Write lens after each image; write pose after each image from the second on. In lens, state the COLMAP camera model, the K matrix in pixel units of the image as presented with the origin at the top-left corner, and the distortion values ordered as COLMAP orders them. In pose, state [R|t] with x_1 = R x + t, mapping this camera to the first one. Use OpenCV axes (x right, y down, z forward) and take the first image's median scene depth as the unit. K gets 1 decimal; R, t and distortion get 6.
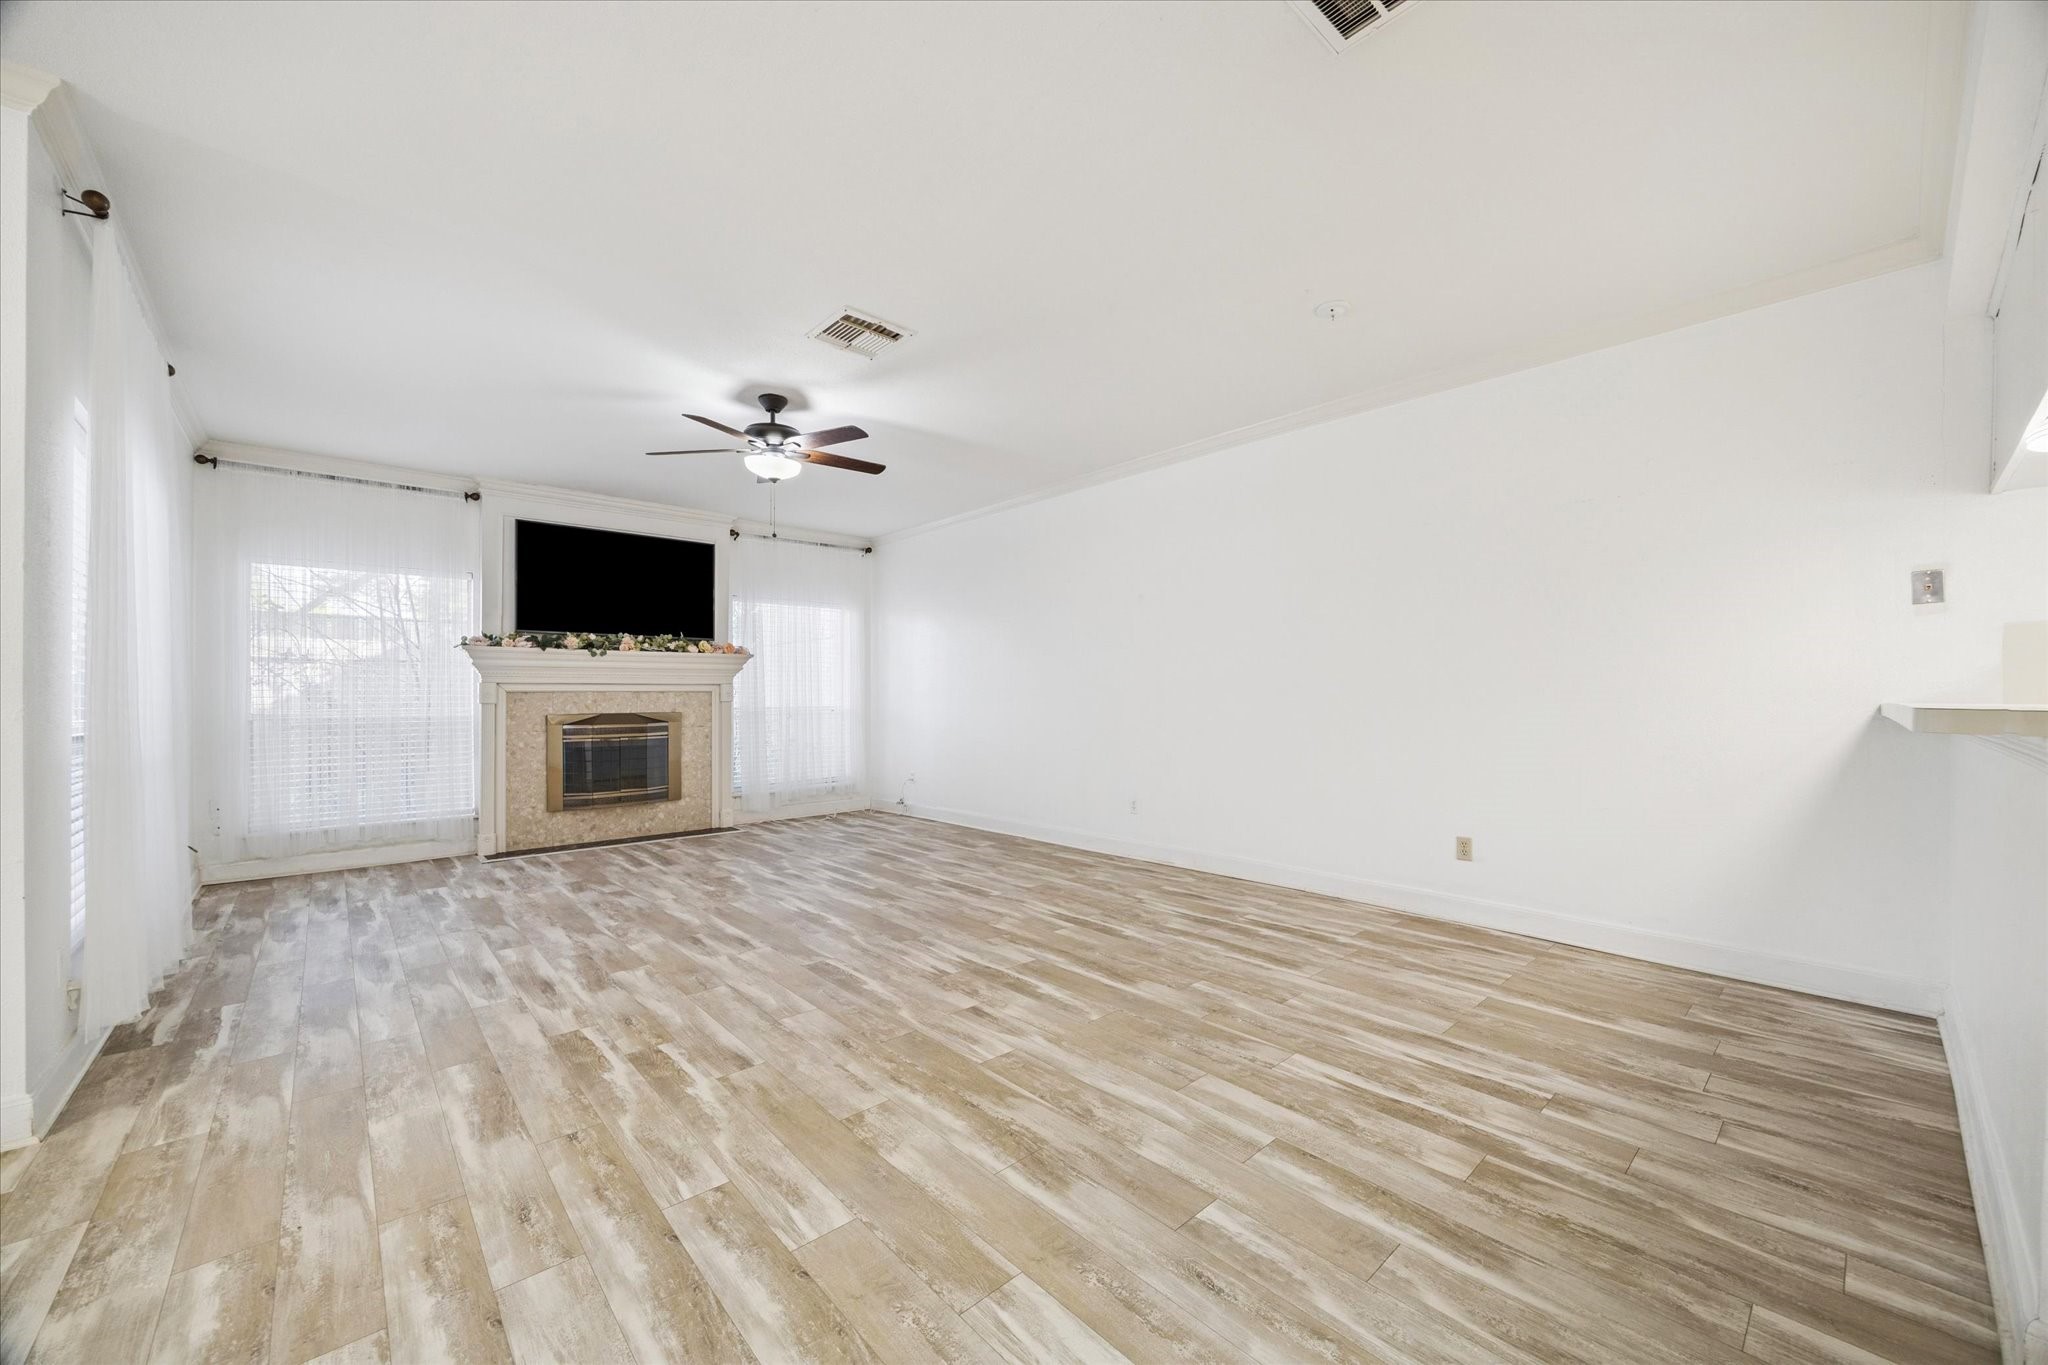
lens RADIAL K [[777.7, 0, 1031.8], [0, 777.7, 691.6], [0, 0, 1]] dist [-0.003362, 0.000241]
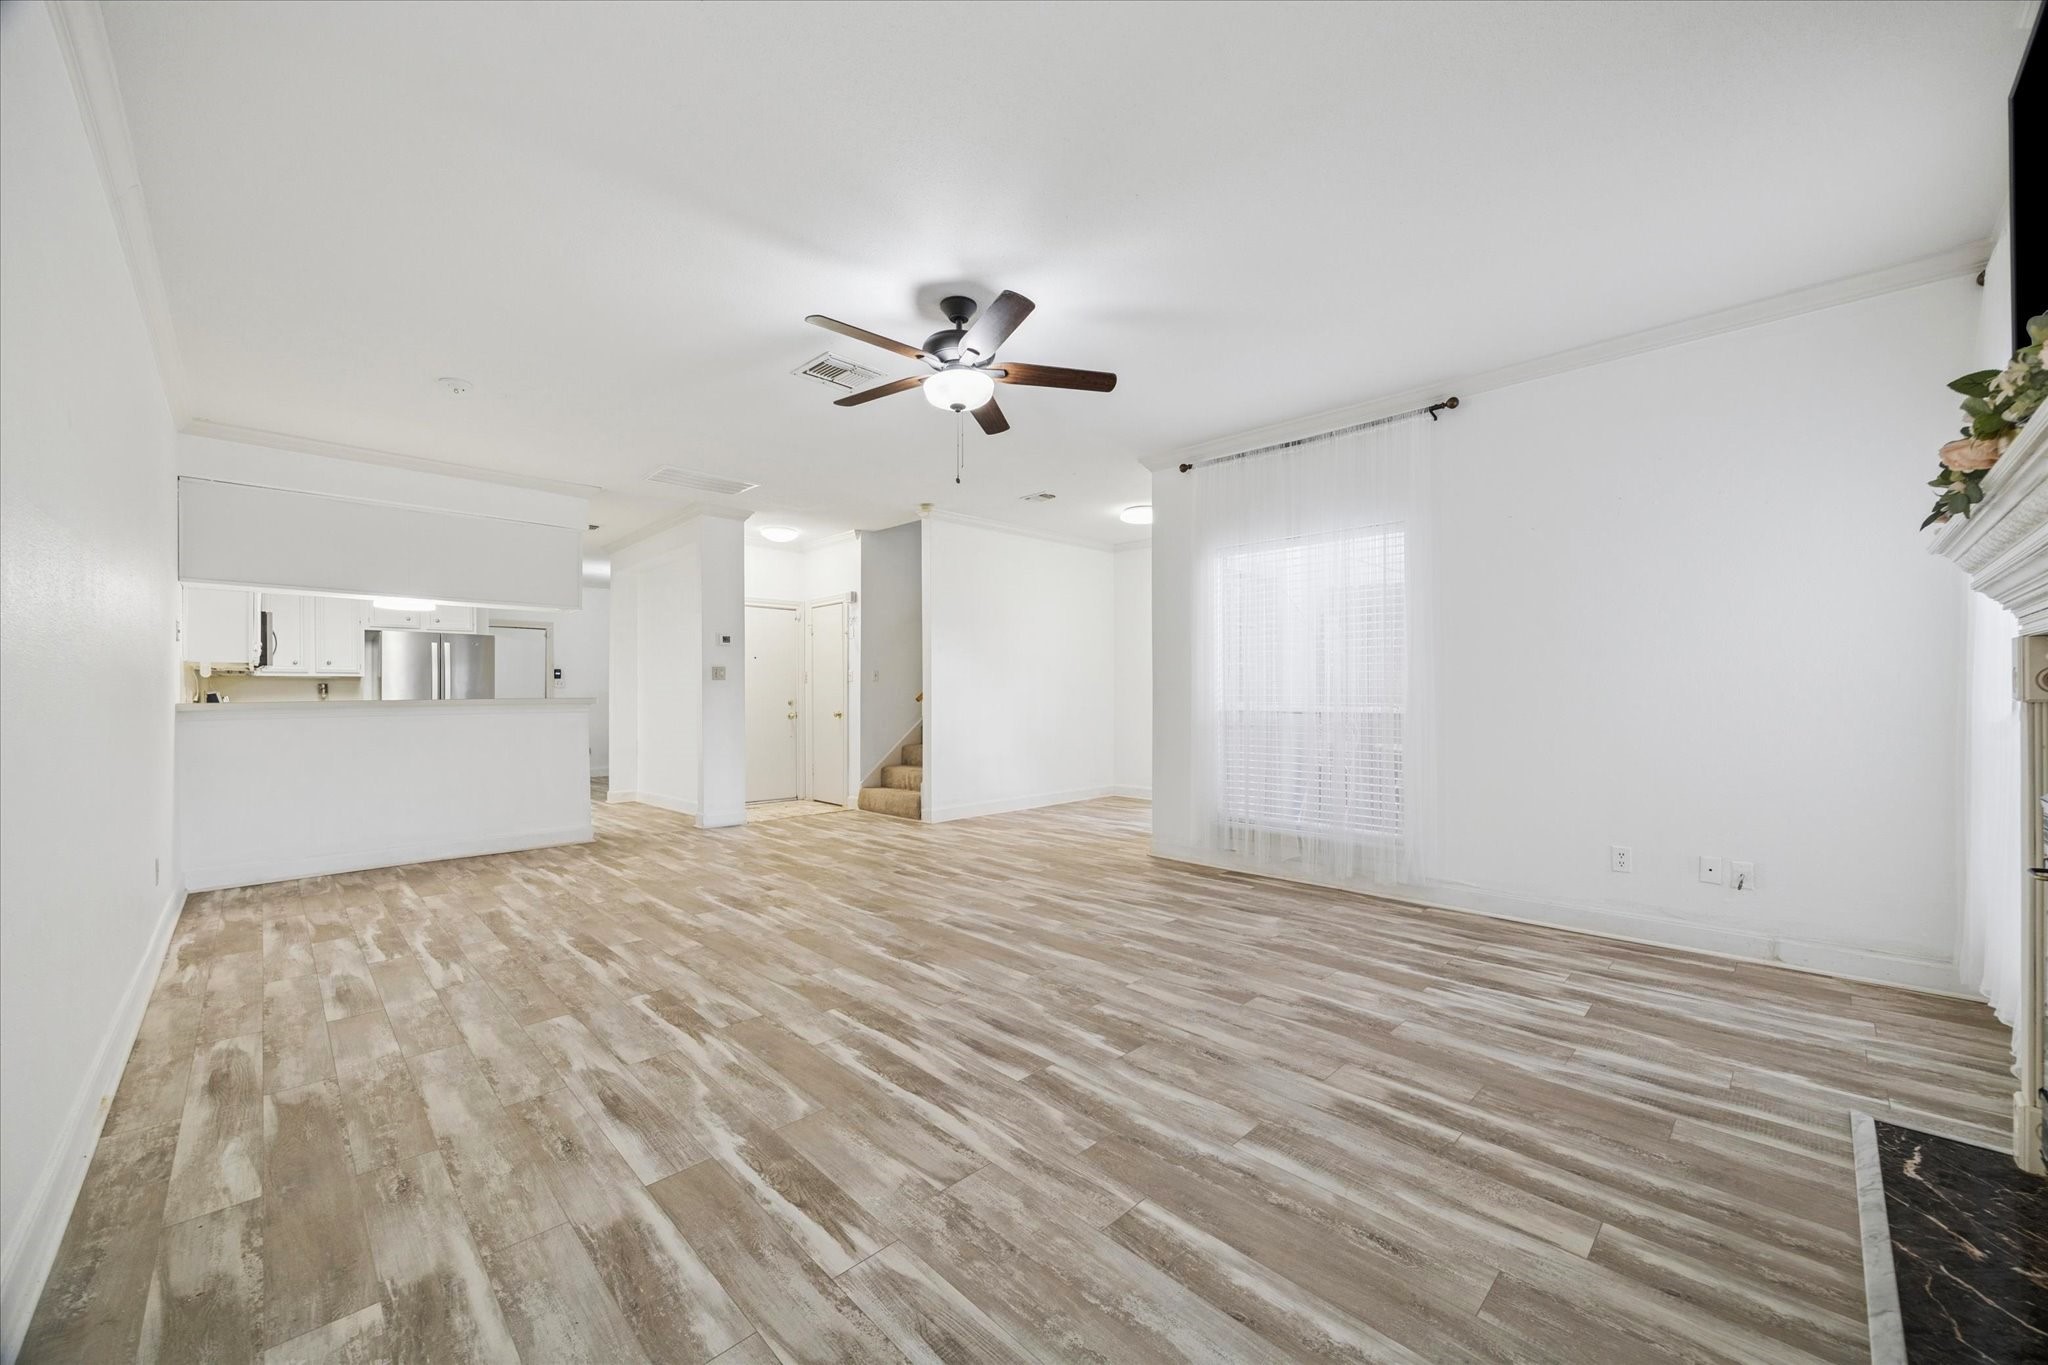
lens RADIAL K [[777.7, 0, 1026.6], [0, 777.7, 687.5], [0, 0, 1]] dist [-0.003362, 0.000241]
pose [[-0.999129, 0.009622, -0.040611, -0.473553], [0.010158, 0.999864, -0.013011, 0.018288], [0.040481, -0.013412, -0.999090, 2.295941]]
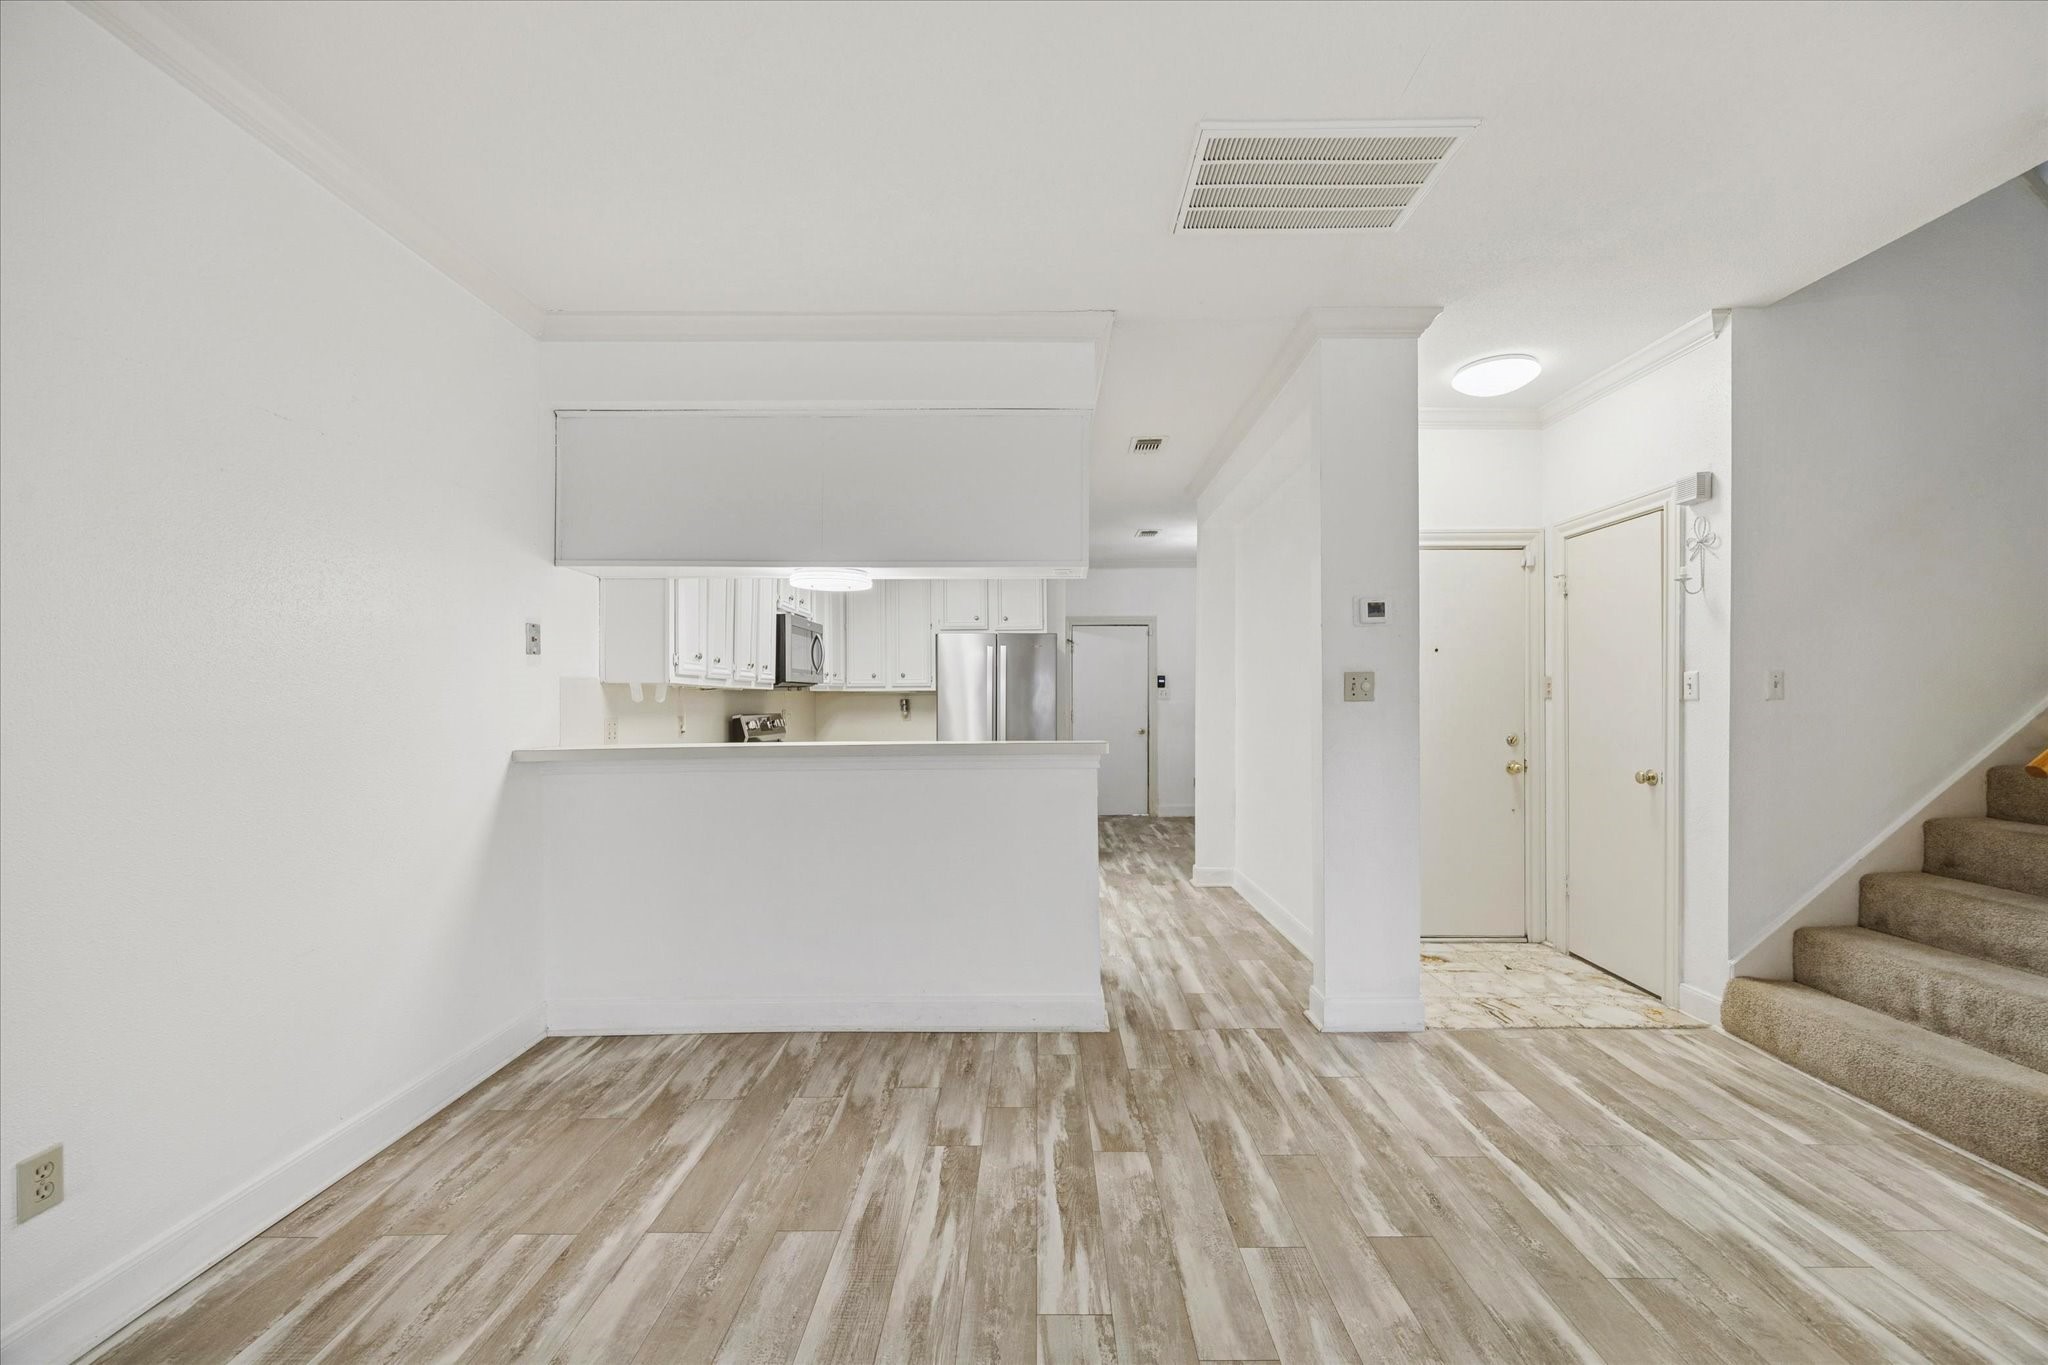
lens RADIAL K [[796.1, 0, 1039.3], [0, 796.1, 685.7], [0, 0, 1]] dist [0.000856, -0.000036]
pose [[-0.739750, 0.016303, 0.672685, -0.092490], [0.004440, 0.999803, -0.019348, -0.040049], [-0.672867, -0.011326, -0.739676, 1.146868]]
